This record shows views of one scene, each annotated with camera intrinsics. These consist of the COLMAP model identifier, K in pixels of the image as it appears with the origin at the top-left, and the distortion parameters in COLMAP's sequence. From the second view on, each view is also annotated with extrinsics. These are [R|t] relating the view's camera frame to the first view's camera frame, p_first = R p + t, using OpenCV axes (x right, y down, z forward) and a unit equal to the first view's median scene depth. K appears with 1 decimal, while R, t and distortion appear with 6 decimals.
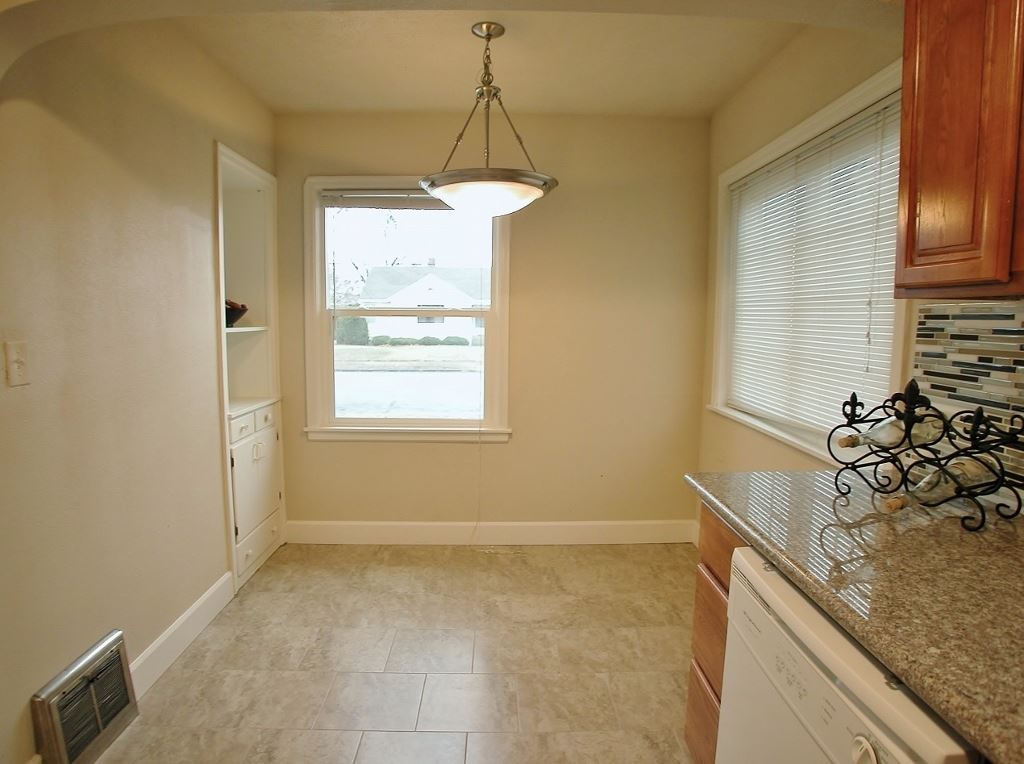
lens RADIAL K [[604.1, 0, 512.0], [0, 604.1, 382.0], [0, 0, 1]] dist [-0.004554, -0.000836]
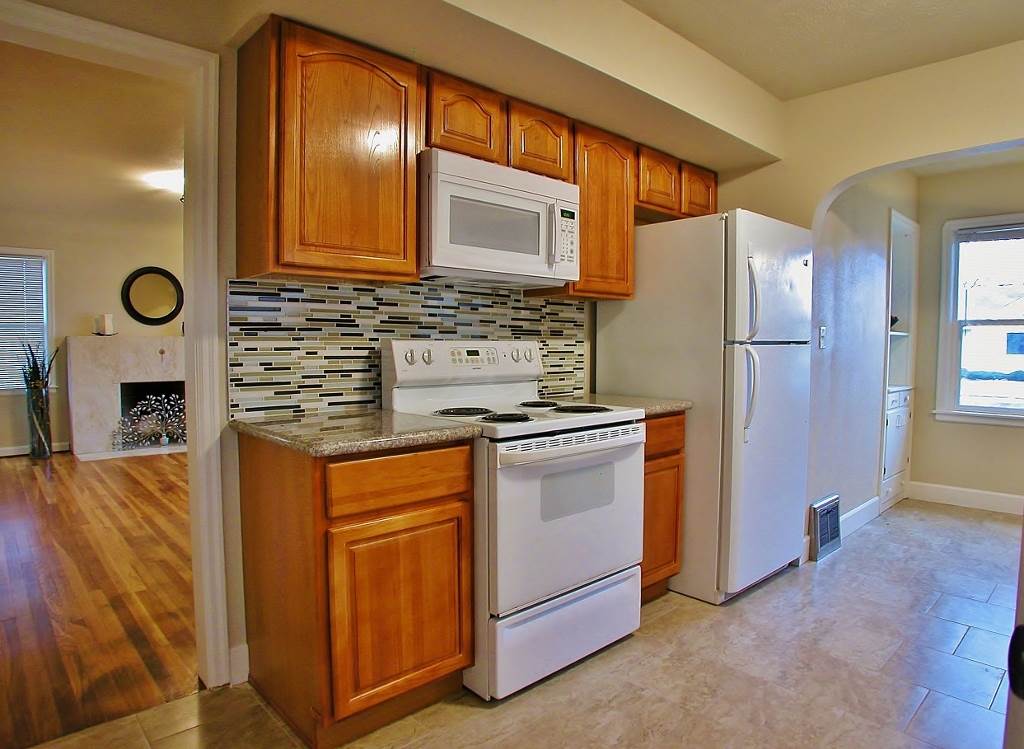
lens RADIAL K [[635.7, 0, 512.0], [0, 635.7, 374.5], [0, 0, 1]] dist [-0.122427, 0.061718]
pose [[0.669408, 0.044498, -0.741561, 0.020285], [-0.092211, 0.995462, -0.023506, 0.120815], [0.737150, 0.084115, 0.670474, -0.598470]]
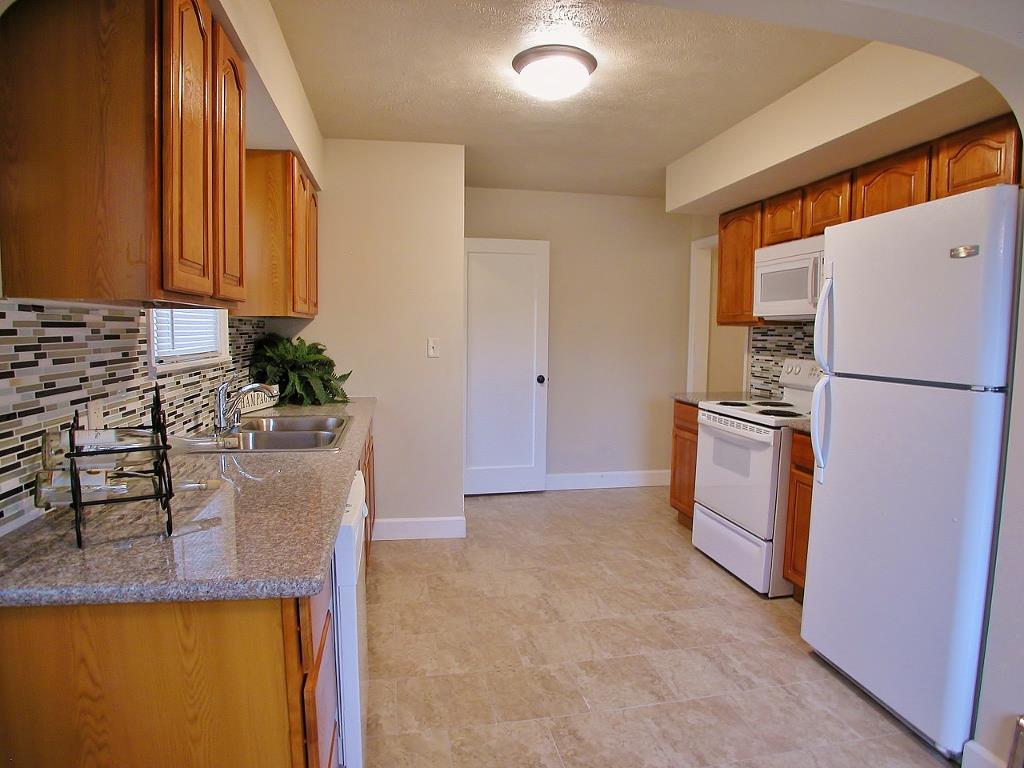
lens RADIAL K [[604.1, 0, 512.0], [0, 604.1, 384.0], [0, 0, 1]] dist [-0.004554, -0.000836]
pose [[-0.985893, 0.004984, -0.167303, 0.111275], [-0.028916, 0.979456, 0.199576, -0.110044], [0.164861, 0.201599, -0.965494, 0.957974]]
